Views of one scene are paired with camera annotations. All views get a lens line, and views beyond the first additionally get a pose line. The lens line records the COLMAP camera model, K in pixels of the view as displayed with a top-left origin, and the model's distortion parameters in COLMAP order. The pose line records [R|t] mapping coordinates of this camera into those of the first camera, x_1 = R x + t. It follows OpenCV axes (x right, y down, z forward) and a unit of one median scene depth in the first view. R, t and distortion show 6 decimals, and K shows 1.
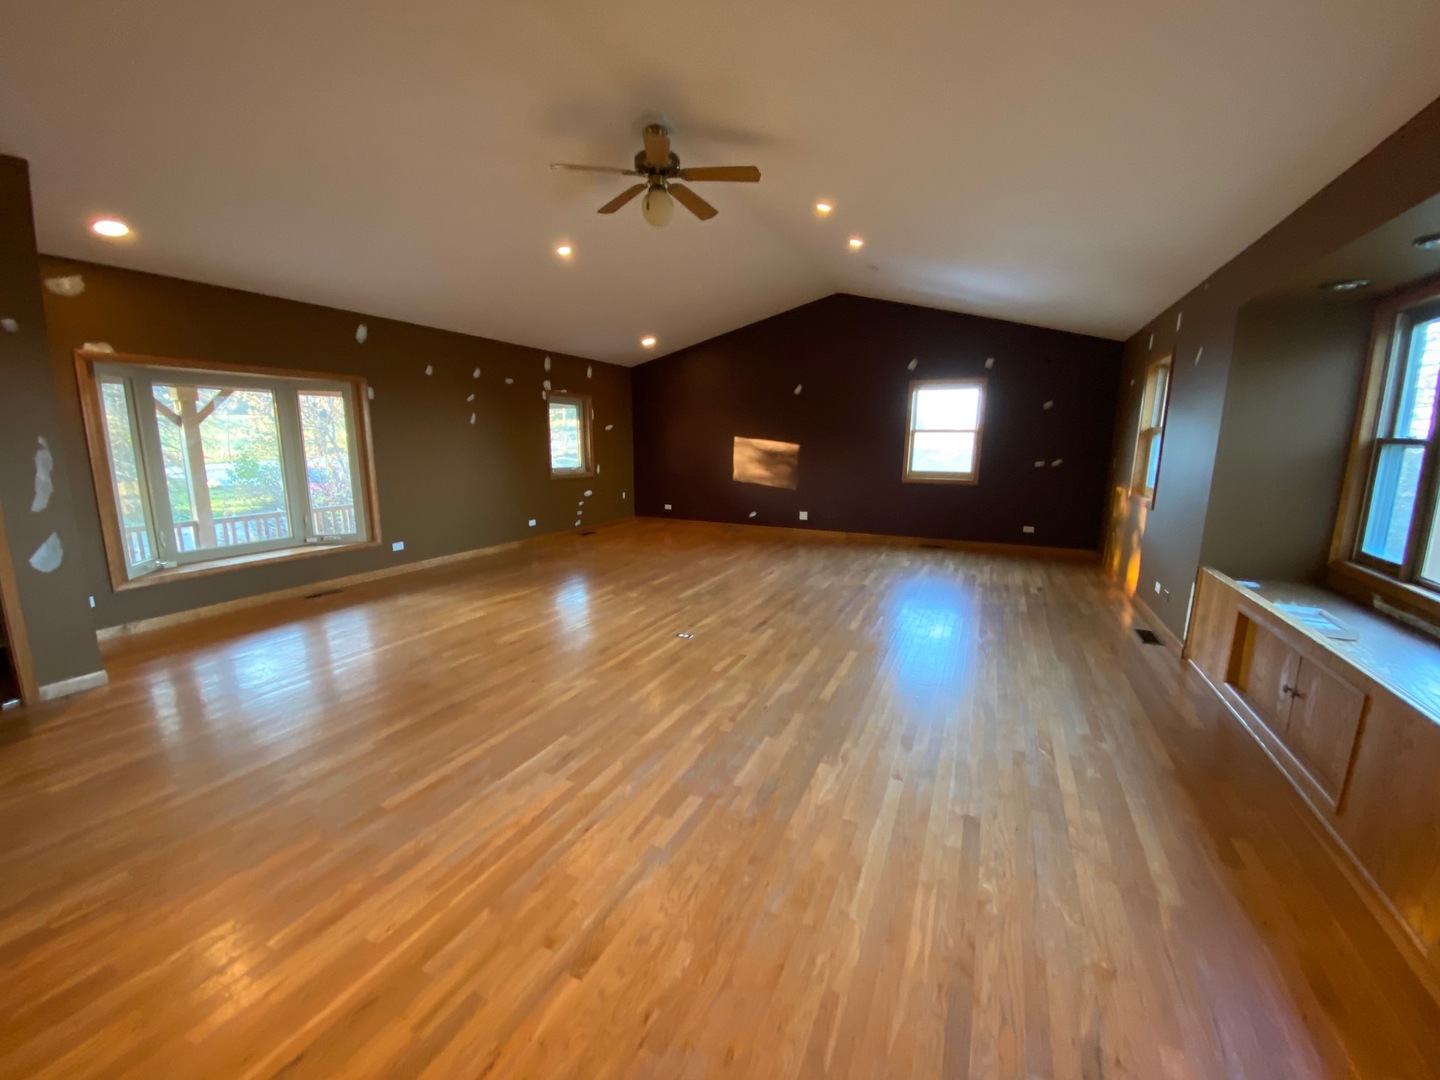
lens RADIAL K [[586.2, 0, 723.7], [0, 586.2, 539.6], [0, 0, 1]] dist [-0.008055, -0.003436]
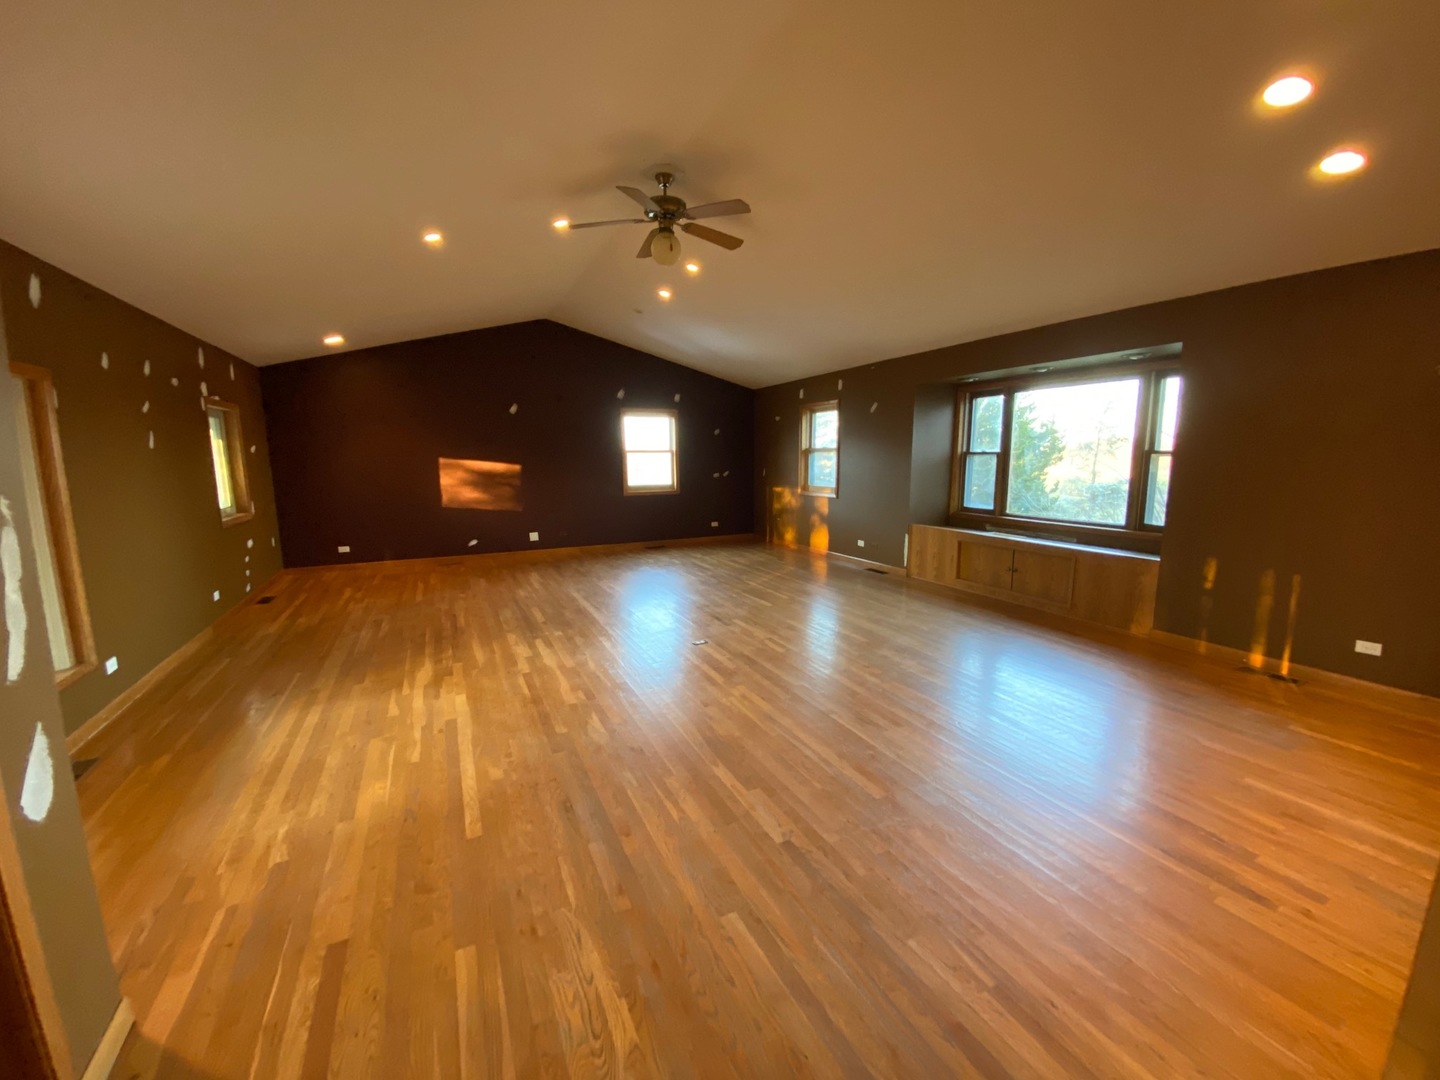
lens RADIAL K [[586.2, 0, 723.3], [0, 586.2, 538.1], [0, 0, 1]] dist [-0.008055, -0.003436]
pose [[0.633035, -0.126812, 0.763666, -0.458389], [0.146739, 0.988263, 0.042470, -0.036174], [-0.760088, 0.085175, 0.644214, 0.134920]]
